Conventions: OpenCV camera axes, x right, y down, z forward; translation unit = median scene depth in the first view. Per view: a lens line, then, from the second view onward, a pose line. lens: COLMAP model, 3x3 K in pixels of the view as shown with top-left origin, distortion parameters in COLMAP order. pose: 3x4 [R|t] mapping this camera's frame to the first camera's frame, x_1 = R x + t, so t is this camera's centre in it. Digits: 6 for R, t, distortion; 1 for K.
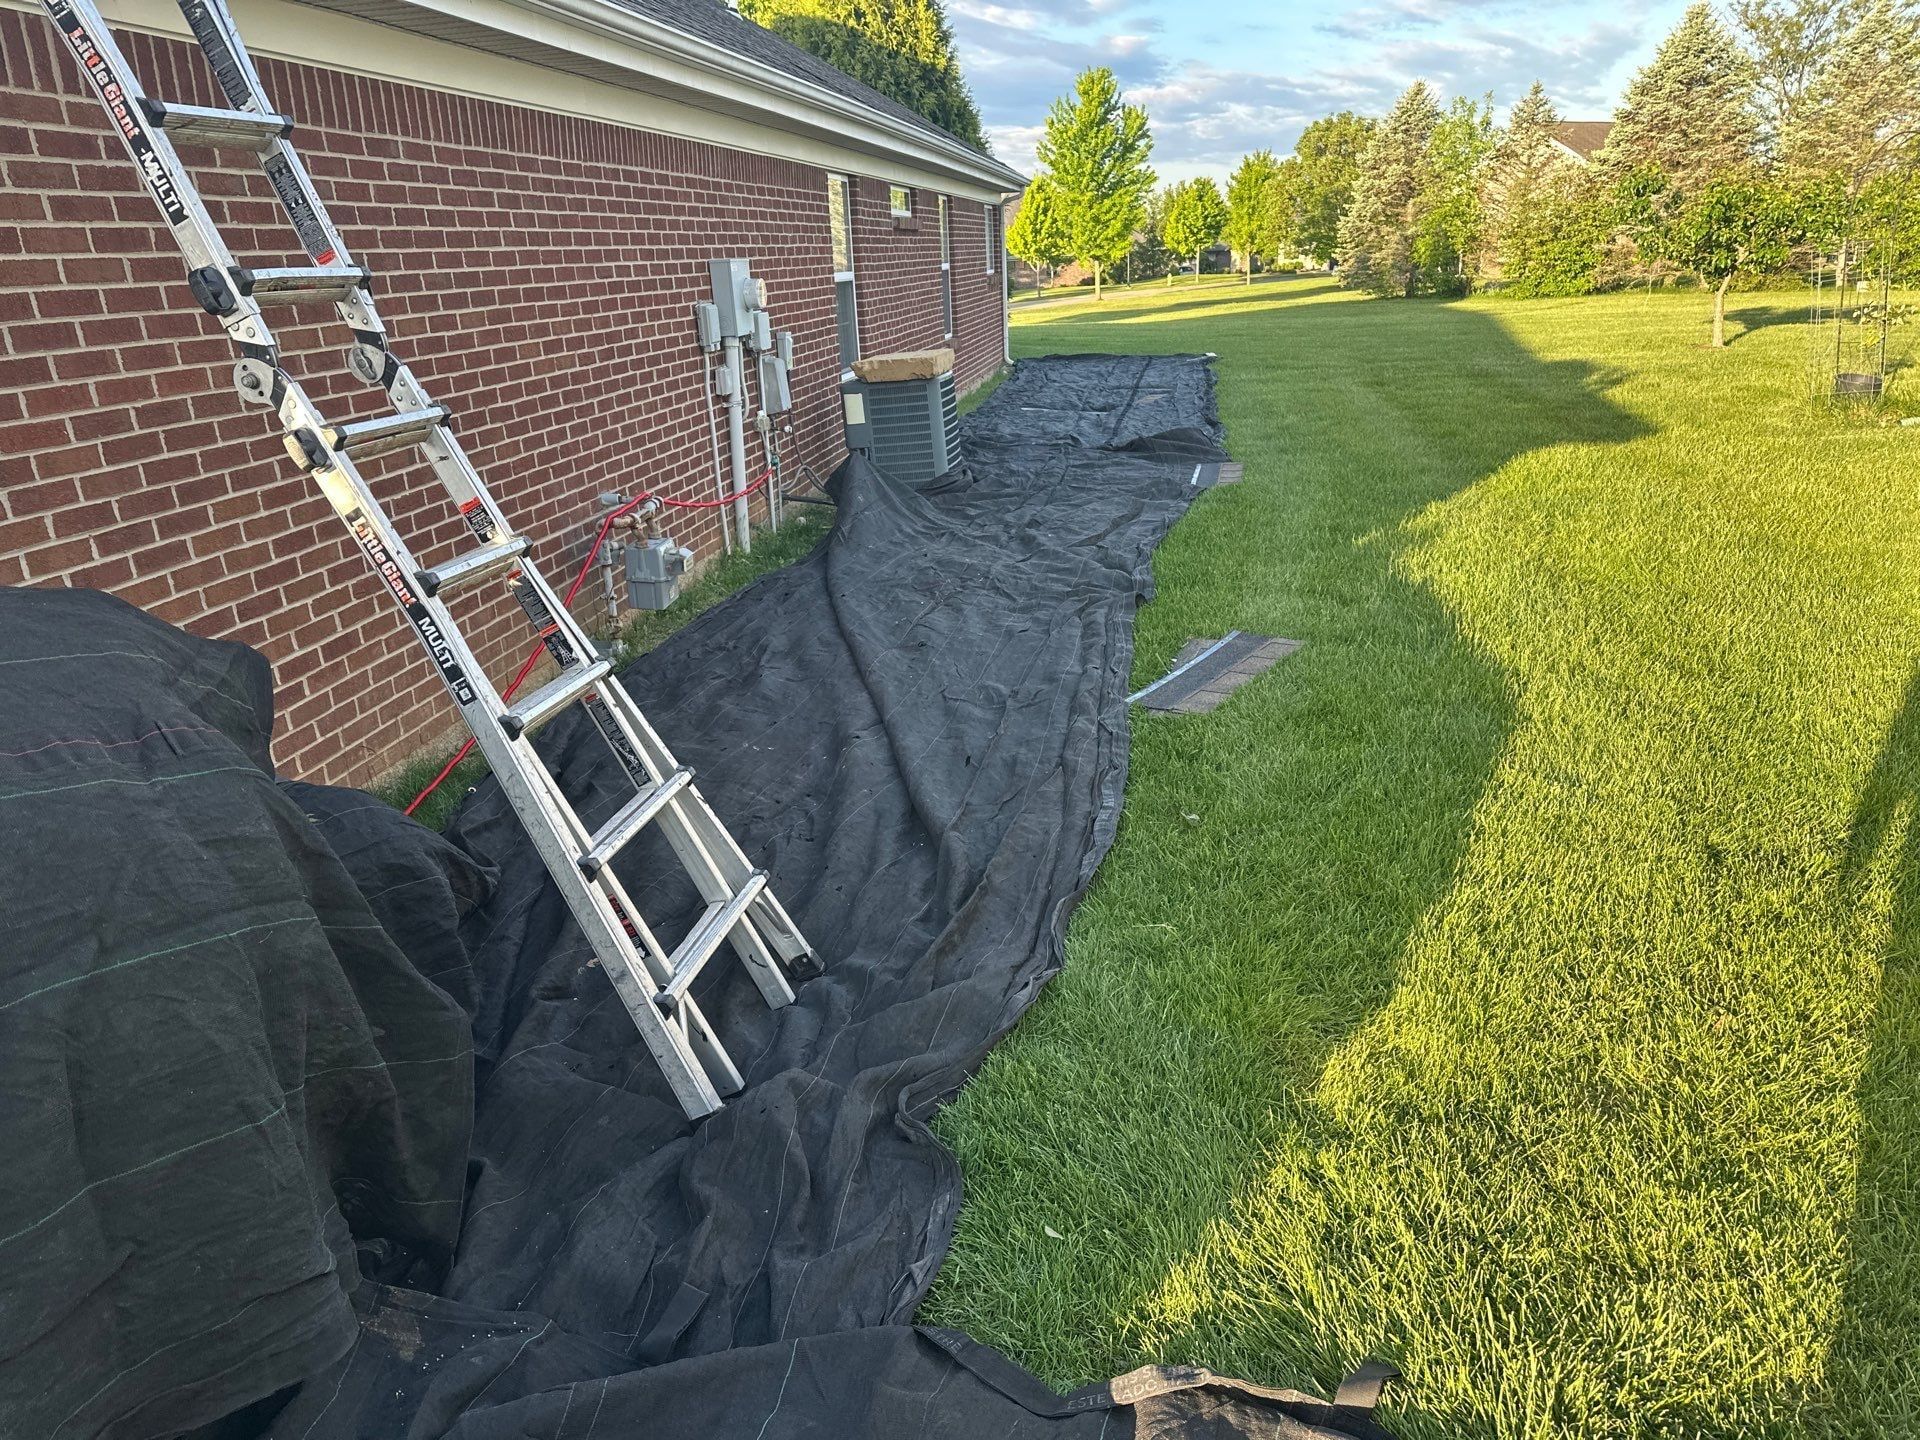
lens RADIAL K [[1362.8, 0, 941.6], [0, 1362.8, 721.8], [0, 0, 1]] dist [0.088415, -0.118539]
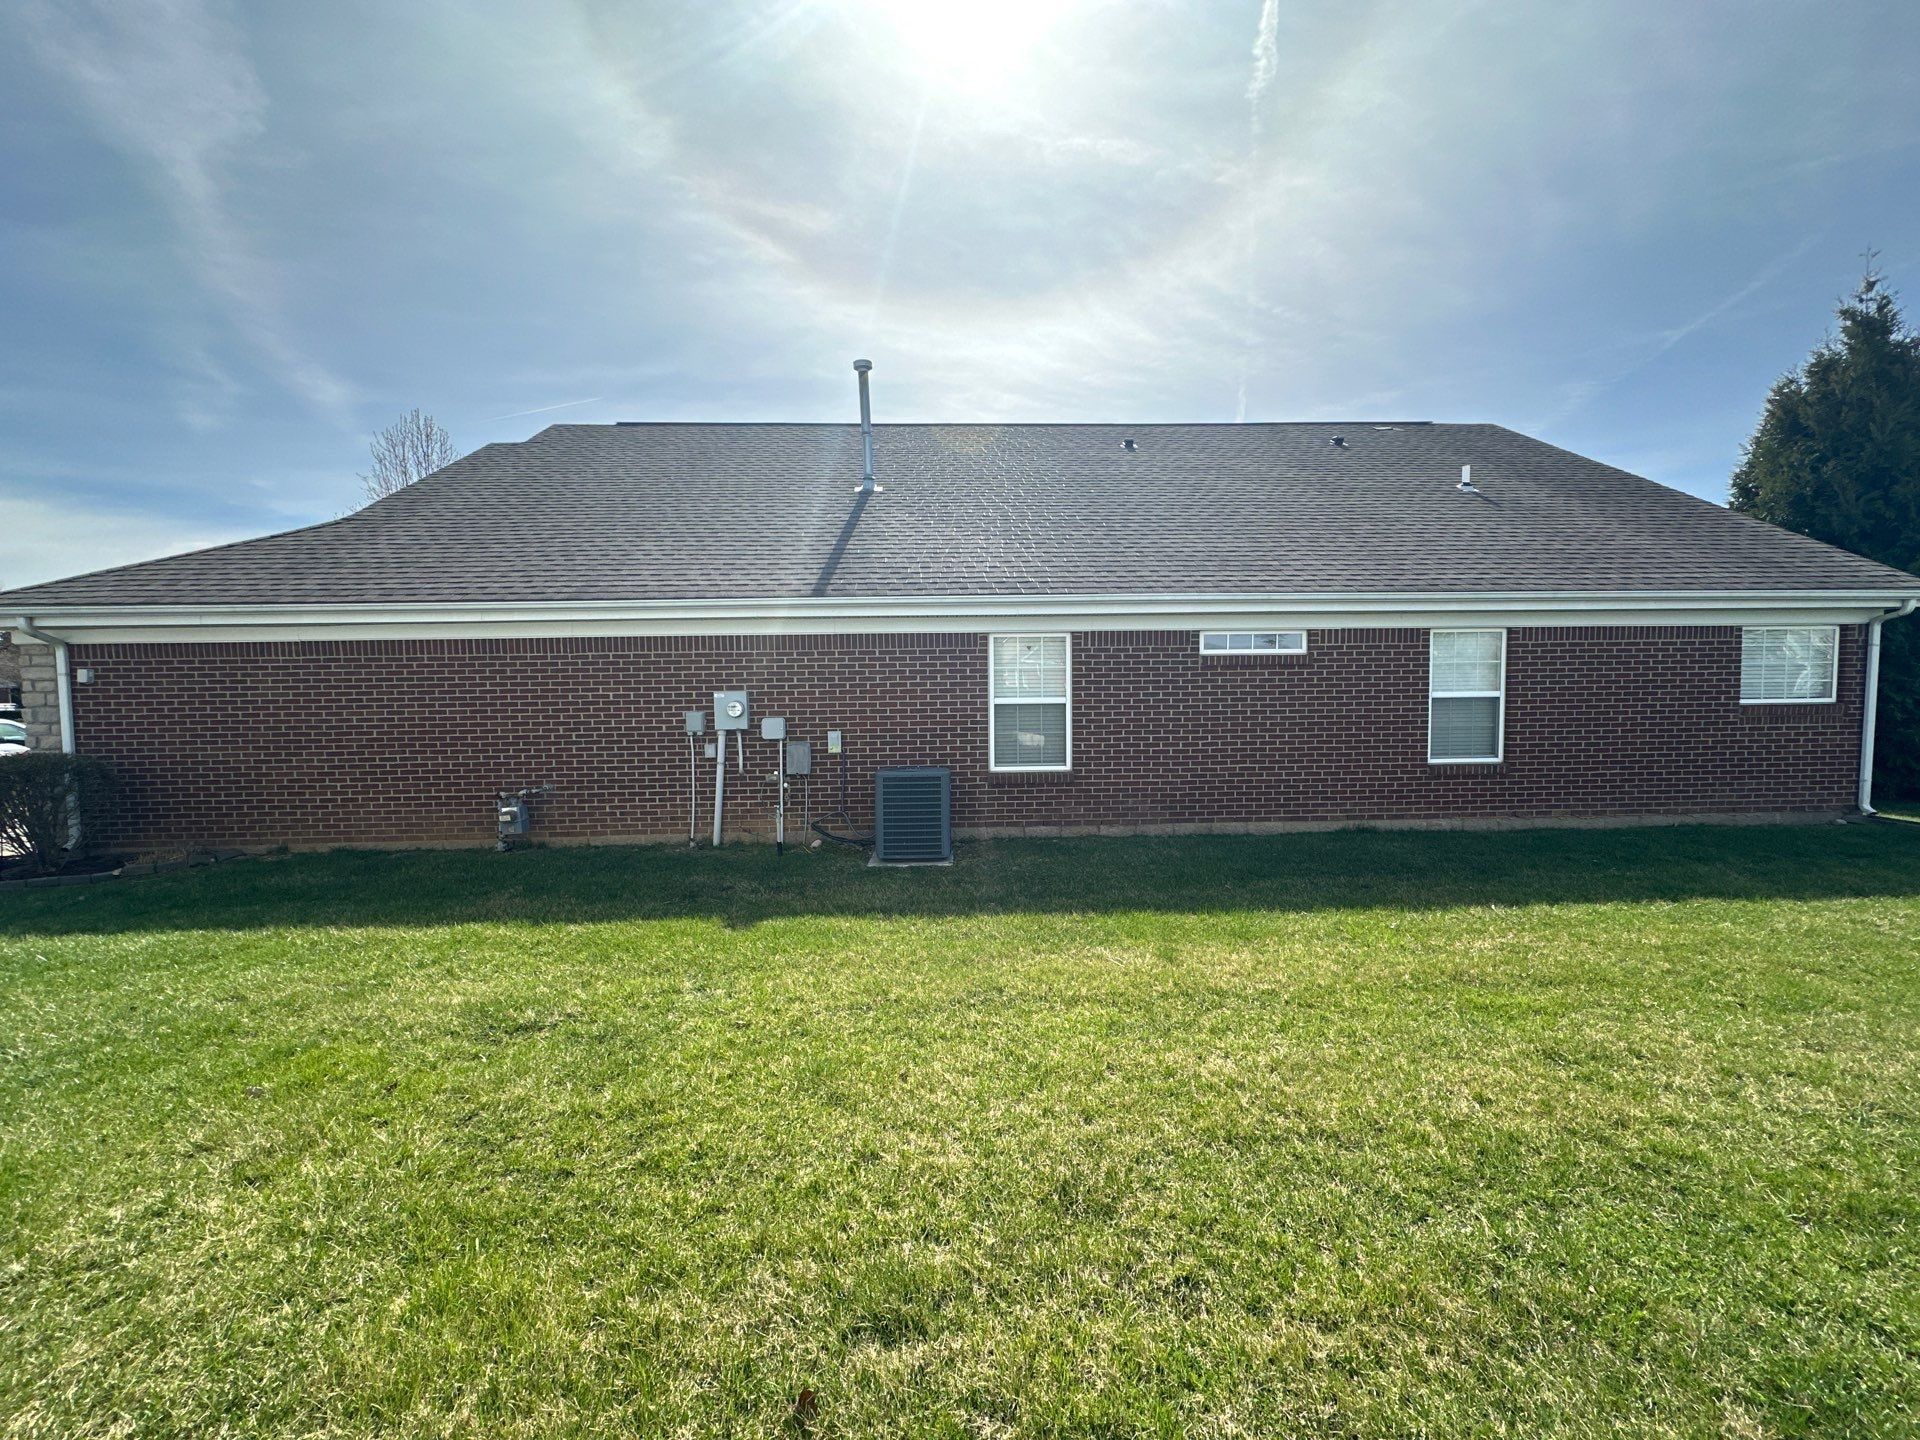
lens RADIAL K [[762.4, 0, 959.8], [0, 762.4, 716.6], [0, 0, 1]] dist [-0.003143, 0.000592]
pose [[0.209102, 0.095119, -0.973257, 1.587494], [-0.311698, 0.949829, 0.025862, -0.723838], [0.926888, 0.297954, 0.228259, 1.798021]]
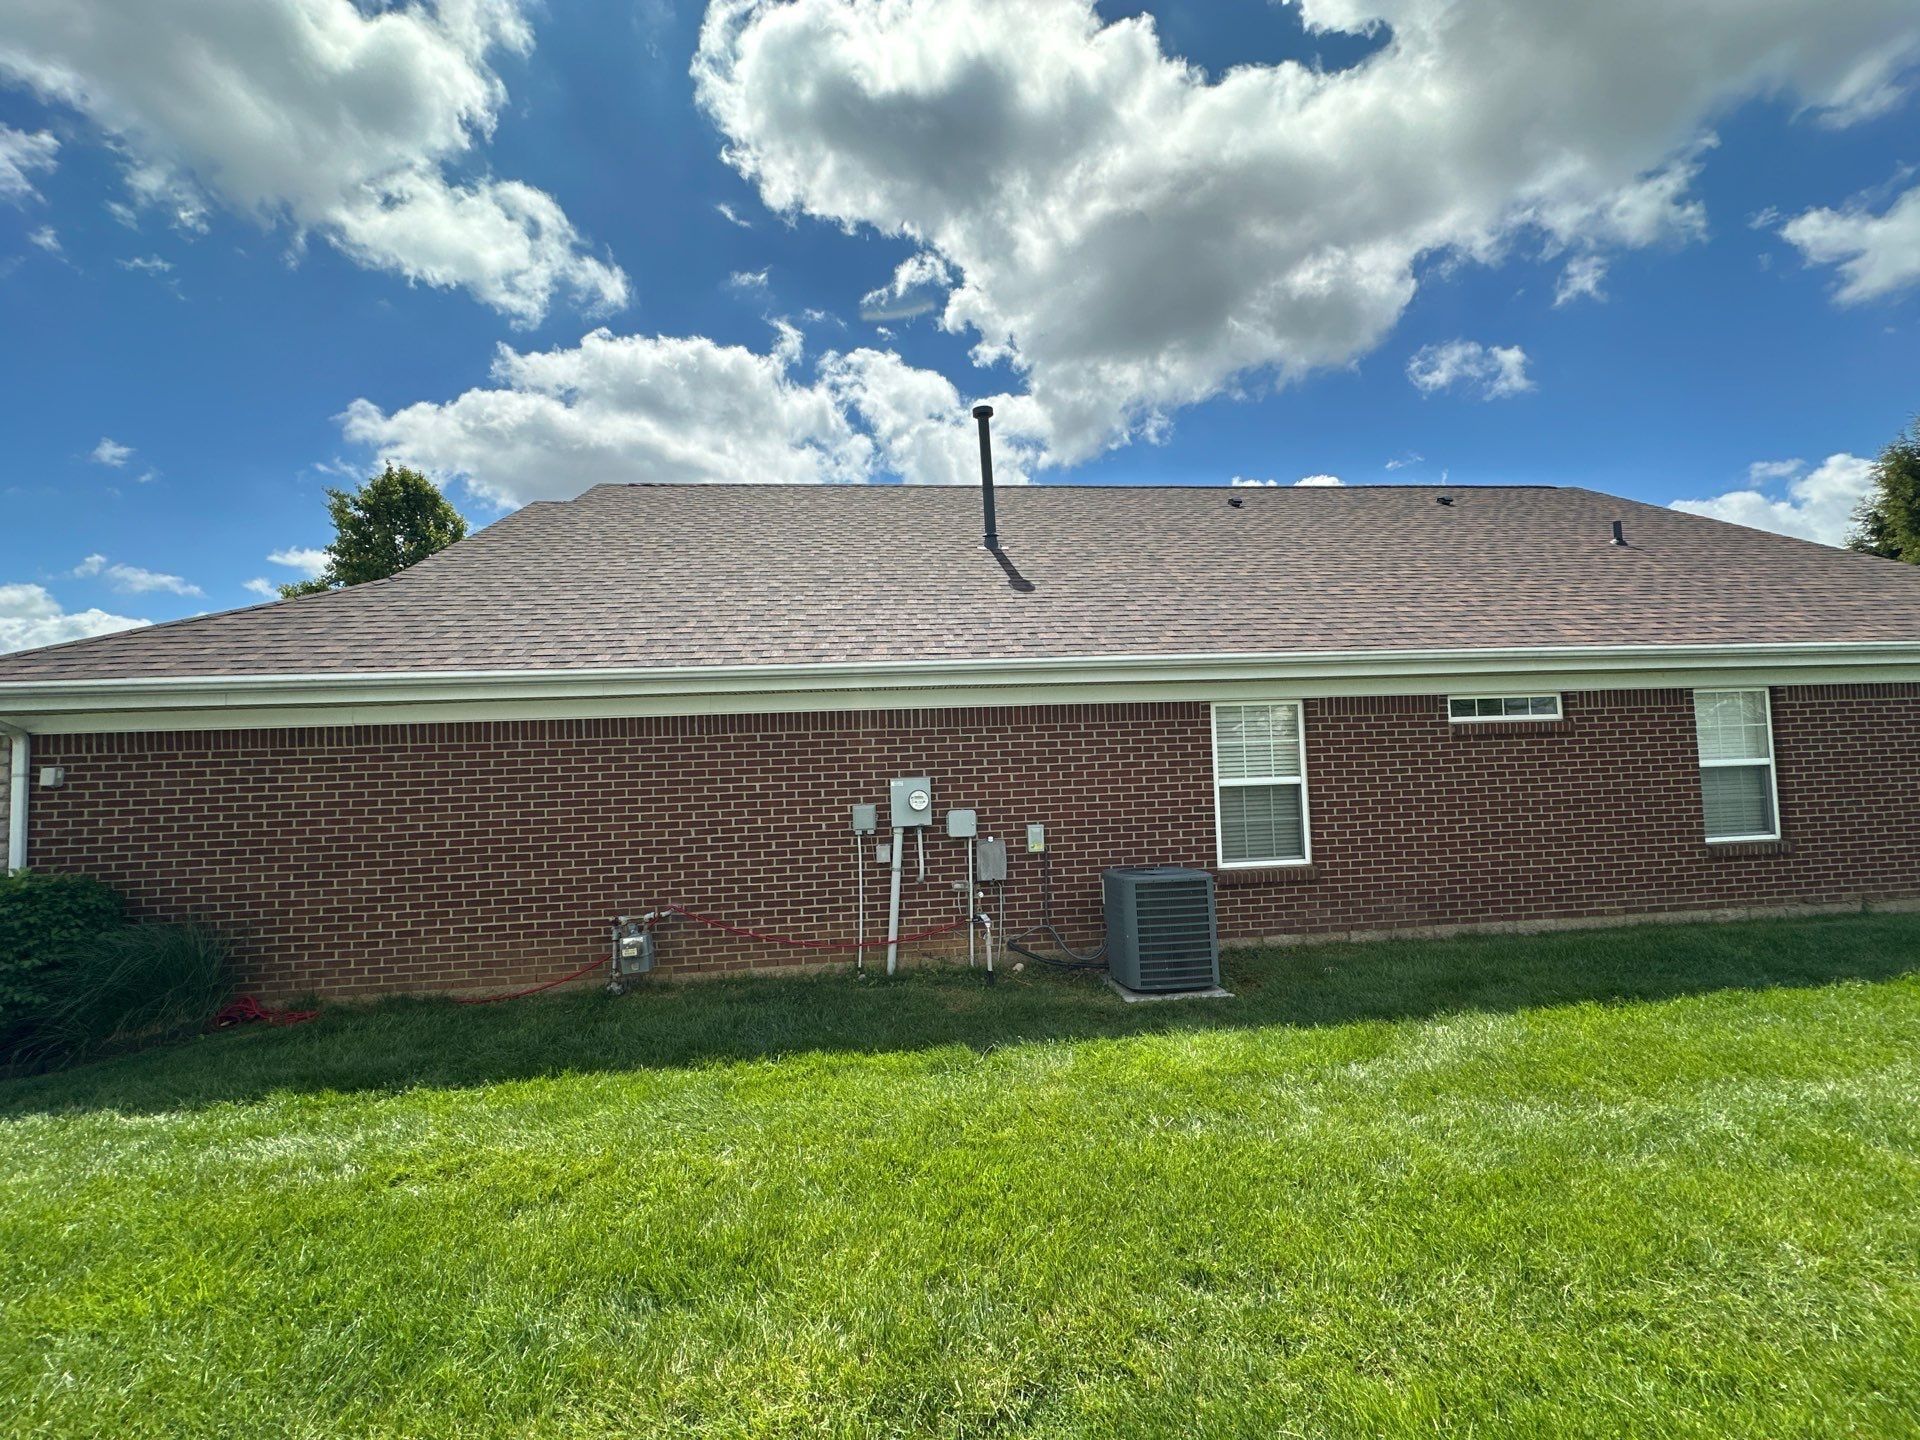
lens RADIAL K [[762.4, 0, 959.8], [0, 762.4, 716.6], [0, 0, 1]] dist [-0.003143, 0.000592]
pose [[0.271771, -0.009605, -0.962314, 1.143136], [-0.290049, 0.952635, -0.091422, -0.574230], [0.917612, 0.303964, 0.256113, 1.376382]]
